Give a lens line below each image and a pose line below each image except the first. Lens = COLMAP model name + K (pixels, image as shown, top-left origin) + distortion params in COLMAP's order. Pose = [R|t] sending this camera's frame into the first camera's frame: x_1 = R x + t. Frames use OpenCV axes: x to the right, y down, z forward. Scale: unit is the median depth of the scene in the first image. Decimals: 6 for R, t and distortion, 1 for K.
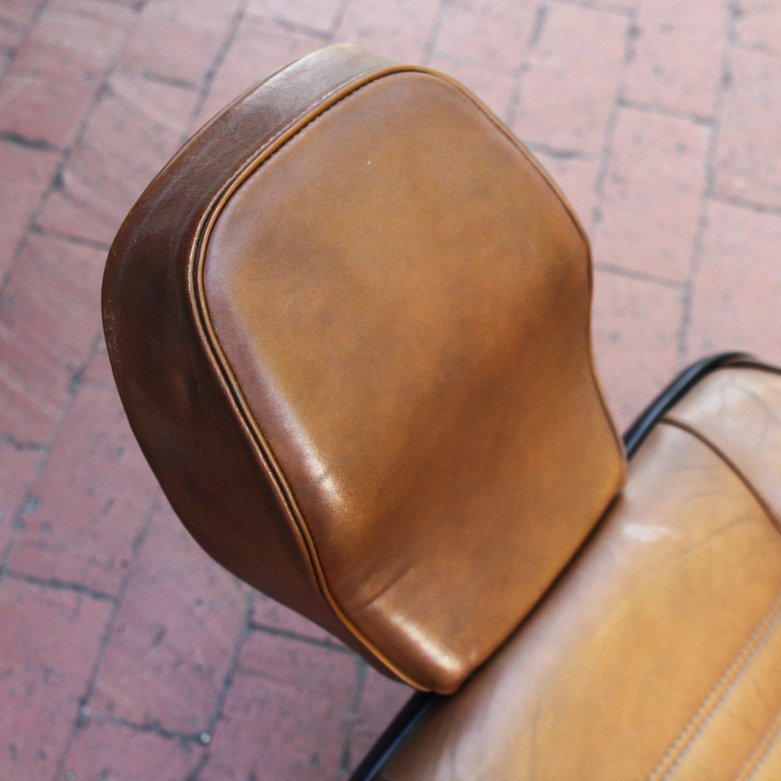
lens RADIAL K [[1324.1, 0, 390.5], [0, 1324.1, 390.5], [0, 0, 1]] dist [-0.114419, 0.129867]
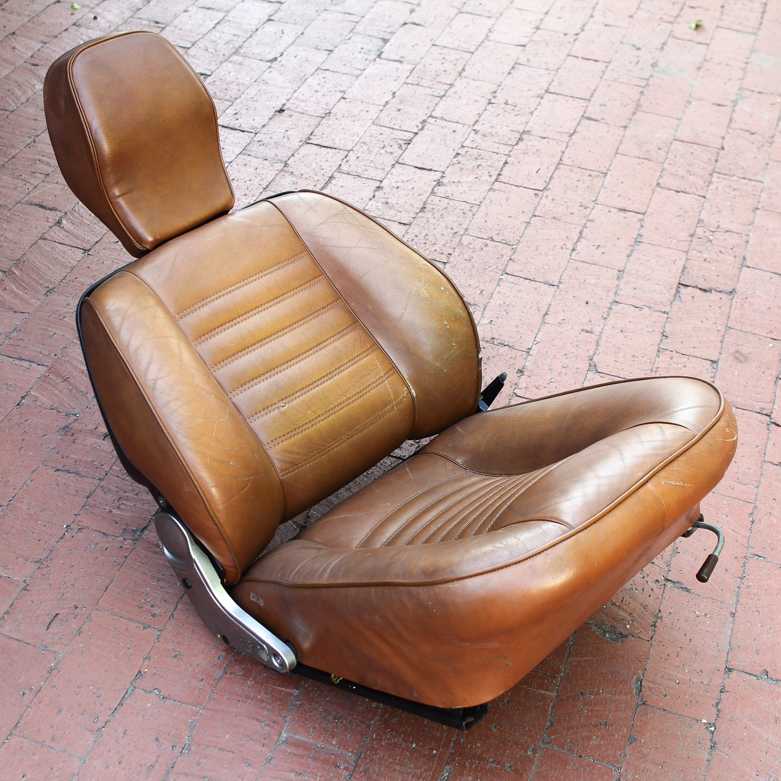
lens RADIAL K [[1324.1, 0, 390.5], [0, 1324.1, 390.5], [0, 0, 1]] dist [-0.114419, 0.129867]
pose [[0.996880, 0.059230, -0.052170, 0.611507], [-0.073479, 0.937771, -0.339391, 1.209925], [0.028821, 0.342165, 0.939198, -1.262085]]
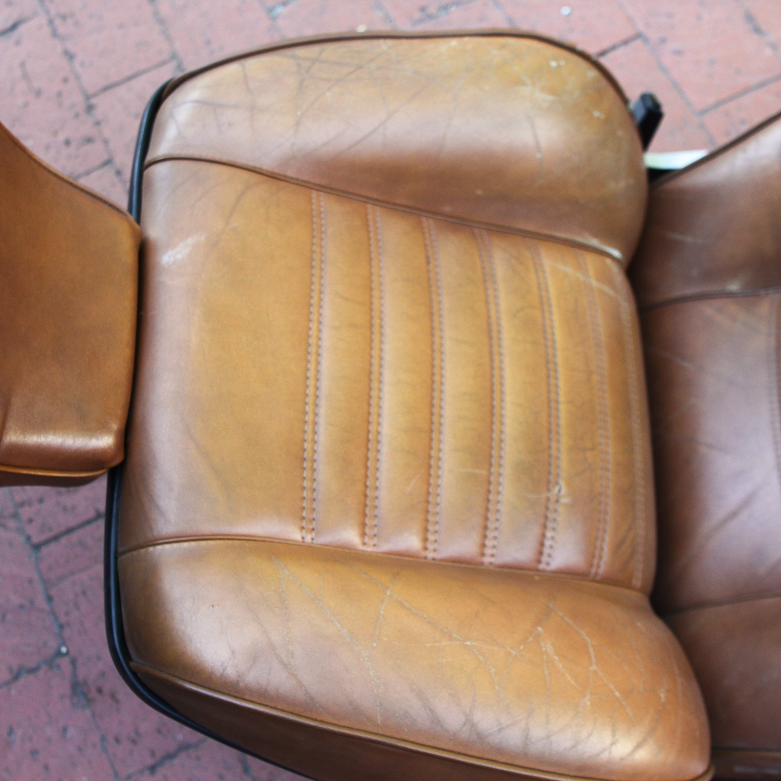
lens RADIAL K [[1324.1, 0, 390.5], [0, 1324.1, 390.5], [0, 0, 1]] dist [-0.114419, 0.129867]
pose [[0.766763, -0.633336, 0.104689, 0.126844], [0.616688, 0.772034, 0.153817, 0.127844], [-0.178241, -0.053381, 0.982538, -0.175461]]
